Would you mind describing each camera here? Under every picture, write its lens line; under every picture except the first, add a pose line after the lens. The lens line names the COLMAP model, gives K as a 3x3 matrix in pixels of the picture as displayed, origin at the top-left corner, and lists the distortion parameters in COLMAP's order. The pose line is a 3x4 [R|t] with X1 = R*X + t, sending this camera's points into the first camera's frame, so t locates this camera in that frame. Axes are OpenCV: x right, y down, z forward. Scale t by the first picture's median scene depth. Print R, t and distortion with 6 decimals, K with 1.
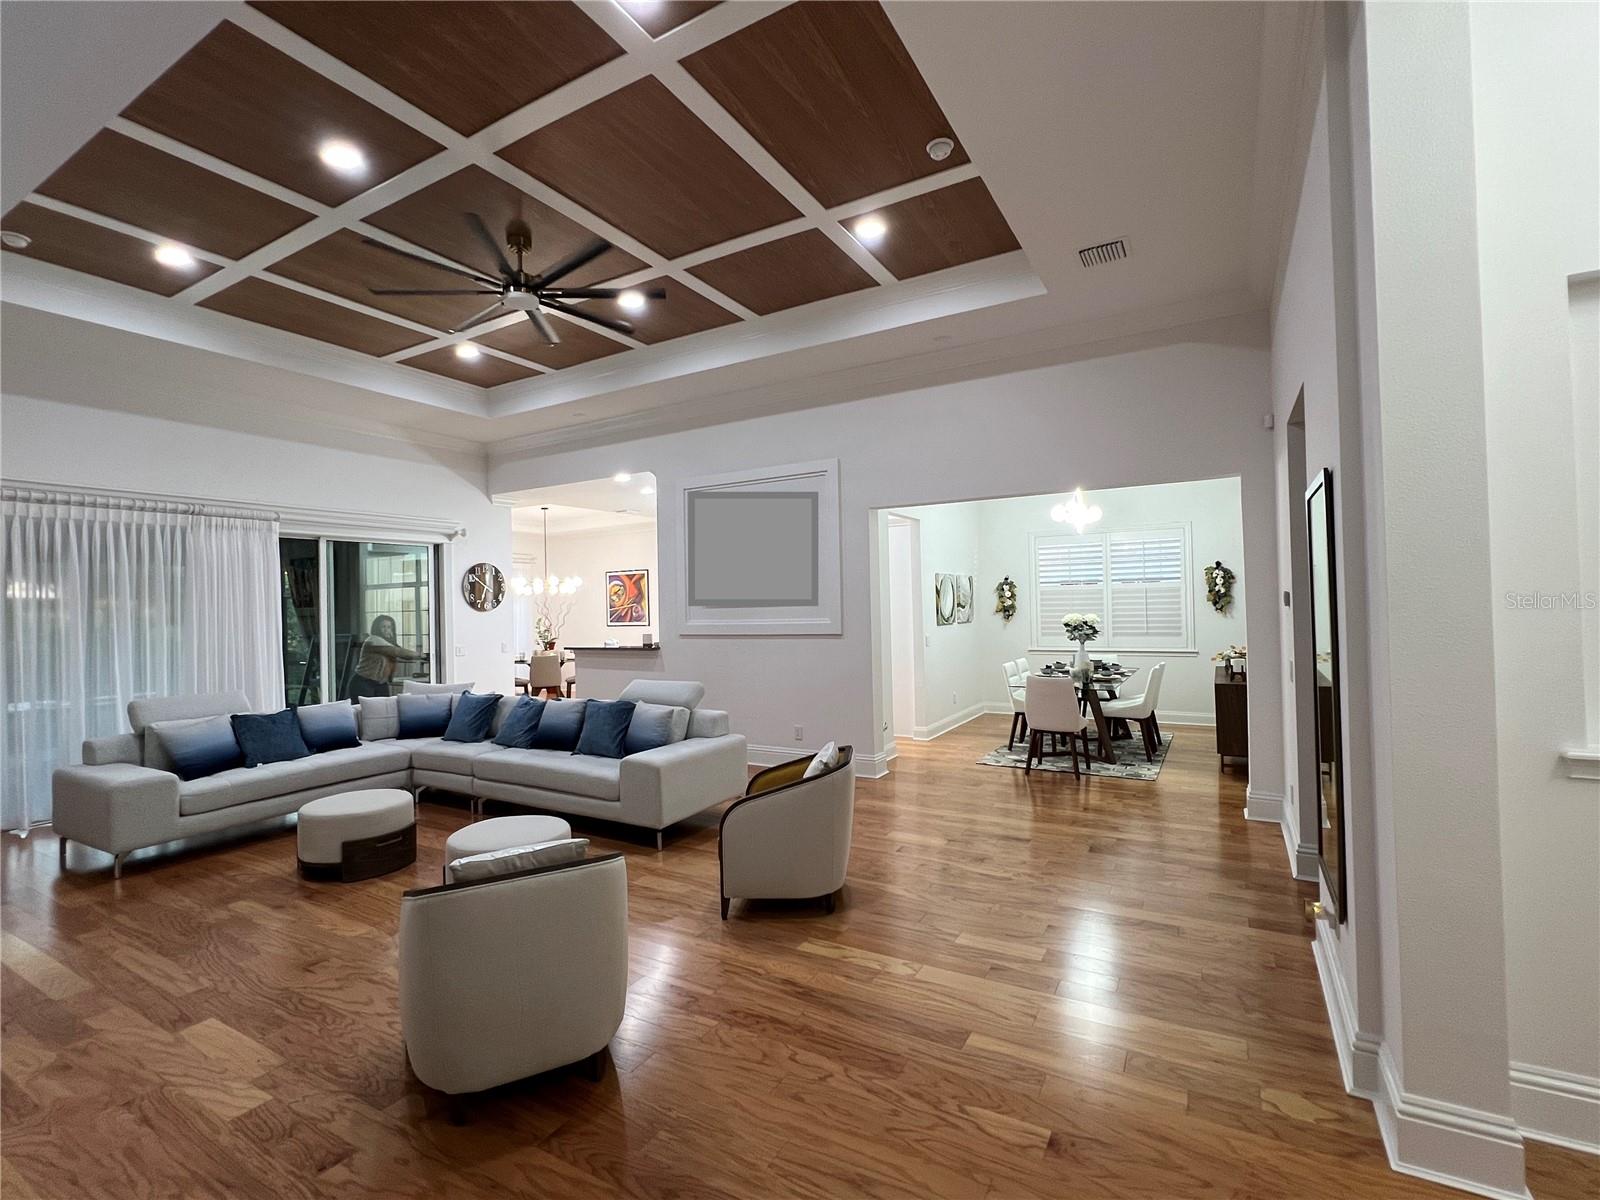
lens RADIAL K [[734.5, 0, 803.3], [0, 734.5, 601.5], [0, 0, 1]] dist [-0.000702, 0.000893]
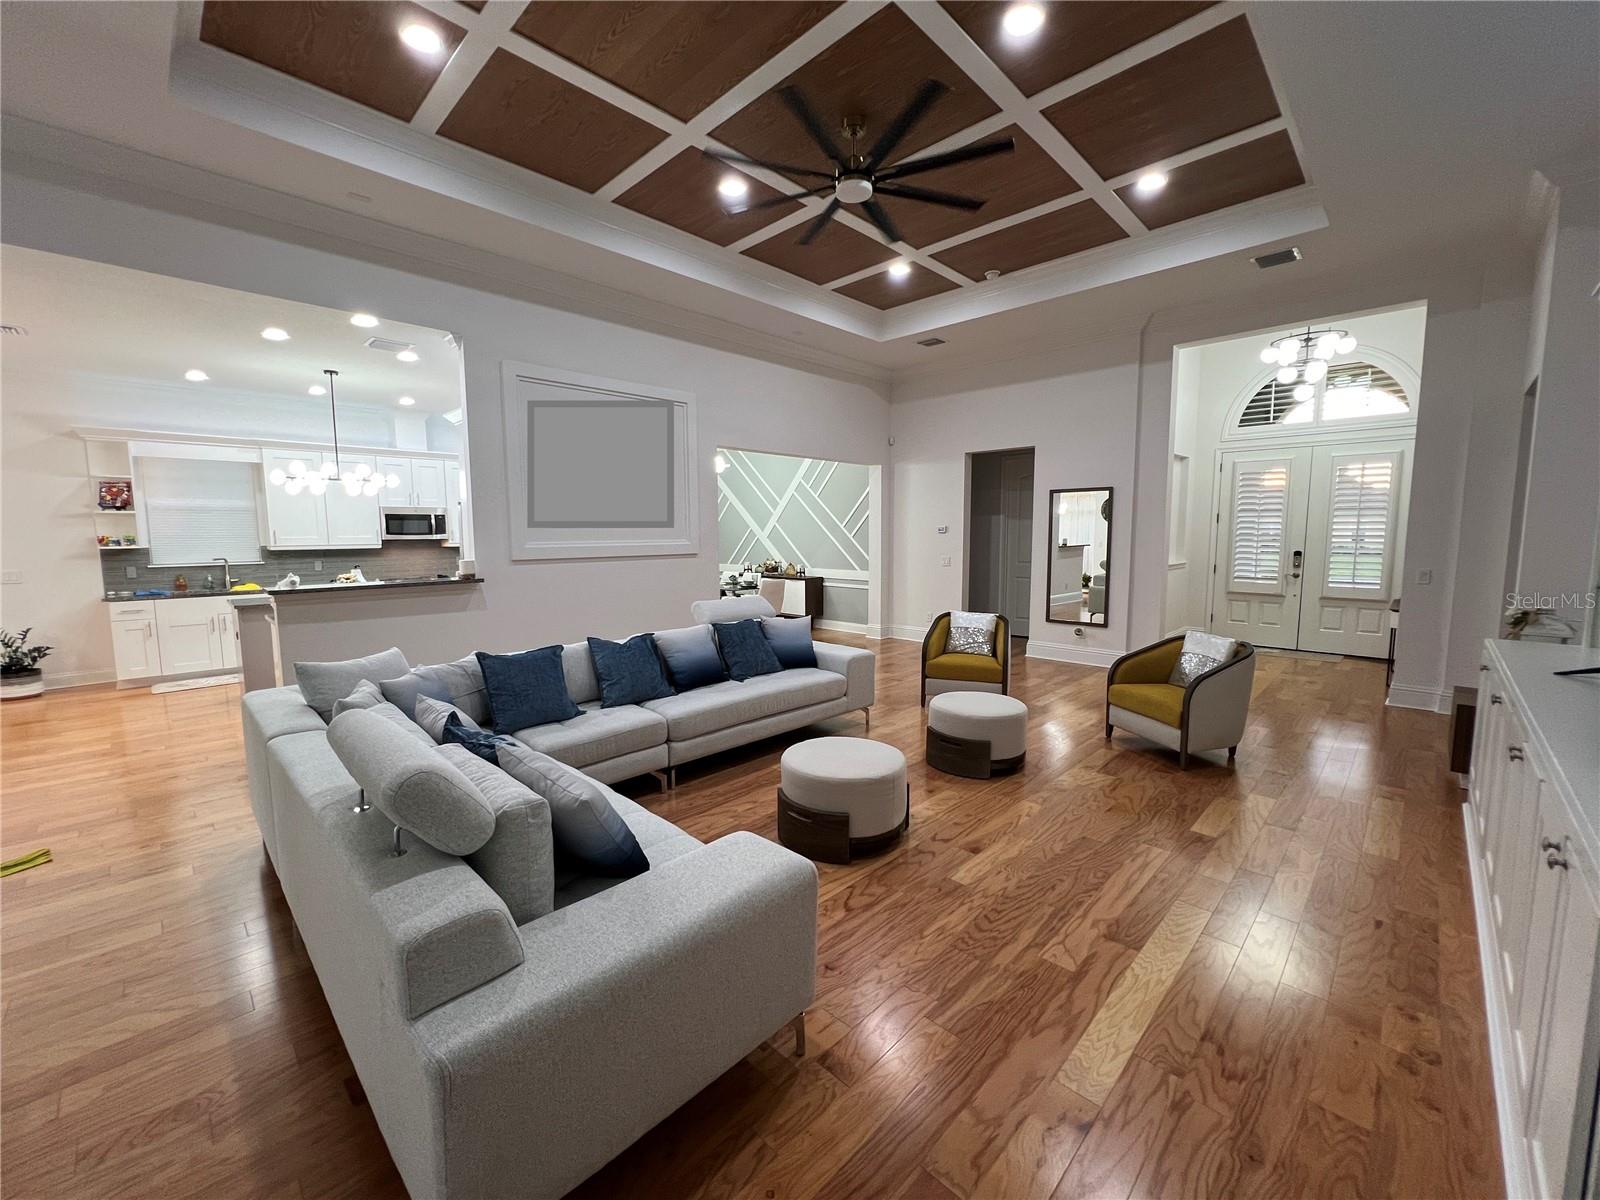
lens RADIAL K [[643.4, 0, 801.6], [0, 643.4, 596.1], [0, 0, 1]] dist [0.003105, 0.000061]
pose [[0.247221, -0.076802, 0.965911, -0.843035], [-0.005802, 0.996719, 0.080737, 0.028248], [-0.968942, -0.025564, 0.245964, 0.576805]]
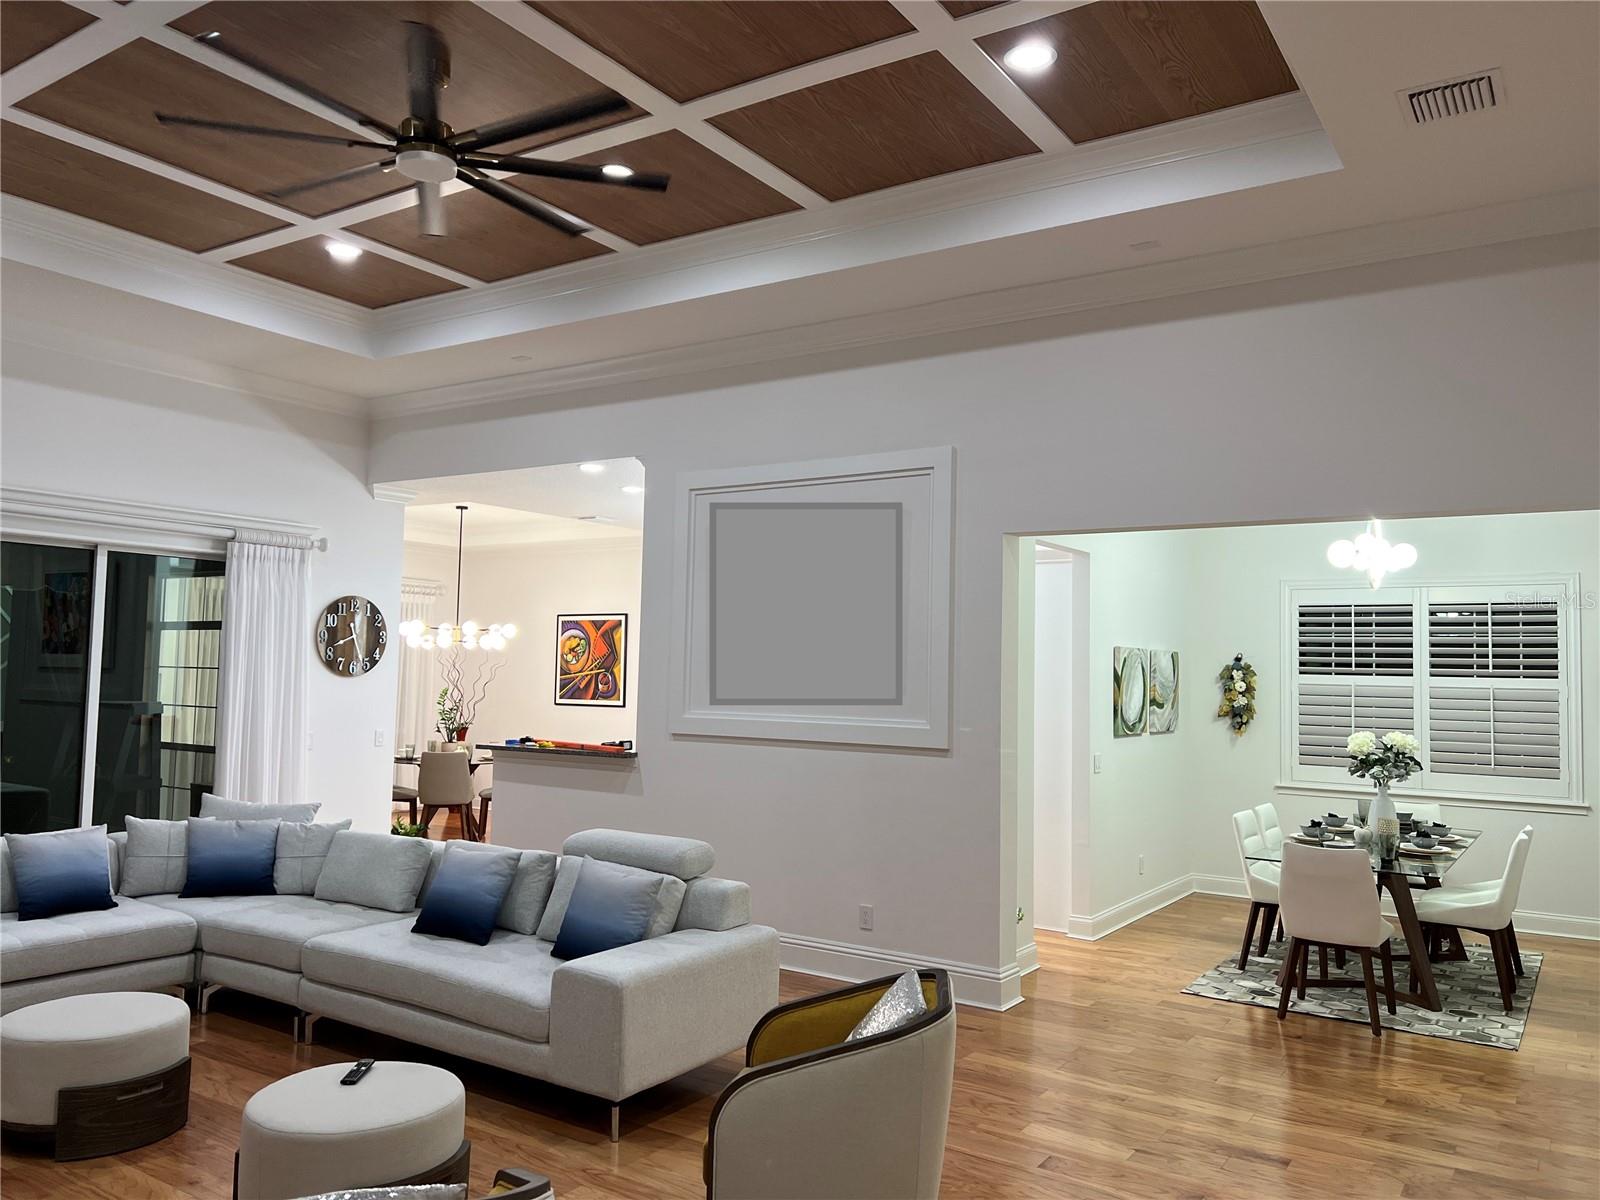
lens RADIAL K [[1192.3, 0, 810.5], [0, 1192.3, 607.8], [0, 0, 1]] dist [0.063218, -0.053515]
pose [[0.997377, 0.040511, -0.059983, -0.003972], [-0.043199, 0.998088, -0.044213, -0.020400], [0.058077, 0.046688, 0.997220, 0.053675]]
